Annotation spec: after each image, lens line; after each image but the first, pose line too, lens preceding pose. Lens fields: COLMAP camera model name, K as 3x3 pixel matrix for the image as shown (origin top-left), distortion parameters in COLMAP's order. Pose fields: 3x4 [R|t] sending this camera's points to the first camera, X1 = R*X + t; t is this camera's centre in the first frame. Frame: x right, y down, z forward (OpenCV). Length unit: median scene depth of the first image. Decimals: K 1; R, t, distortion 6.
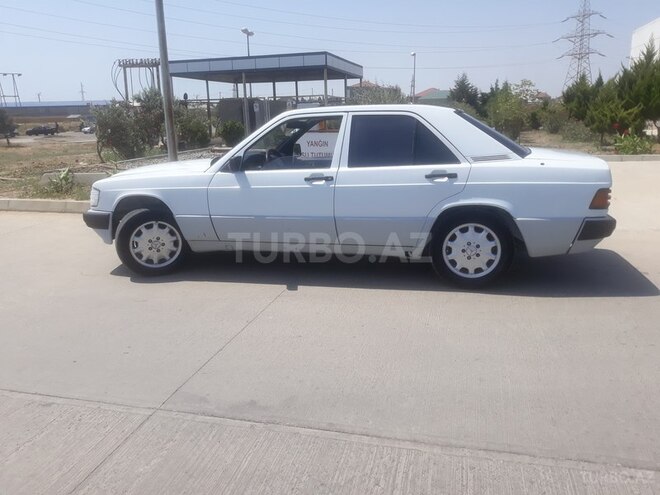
lens RADIAL K [[532.9, 0, 332.4], [0, 532.9, 246.6], [0, 0, 1]] dist [0.004134, 0.003817]
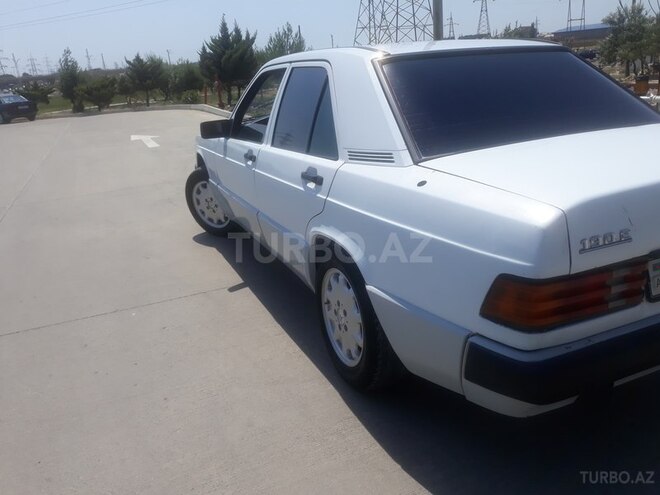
lens RADIAL K [[532.9, 0, 317.9], [0, 532.9, 248.1], [0, 0, 1]] dist [0.004134, 0.003817]
pose [[0.647152, 0.230656, -0.726631, 0.601491], [-0.138006, 0.972829, 0.185896, -0.155979], [0.749766, -0.020023, 0.661400, 0.581839]]
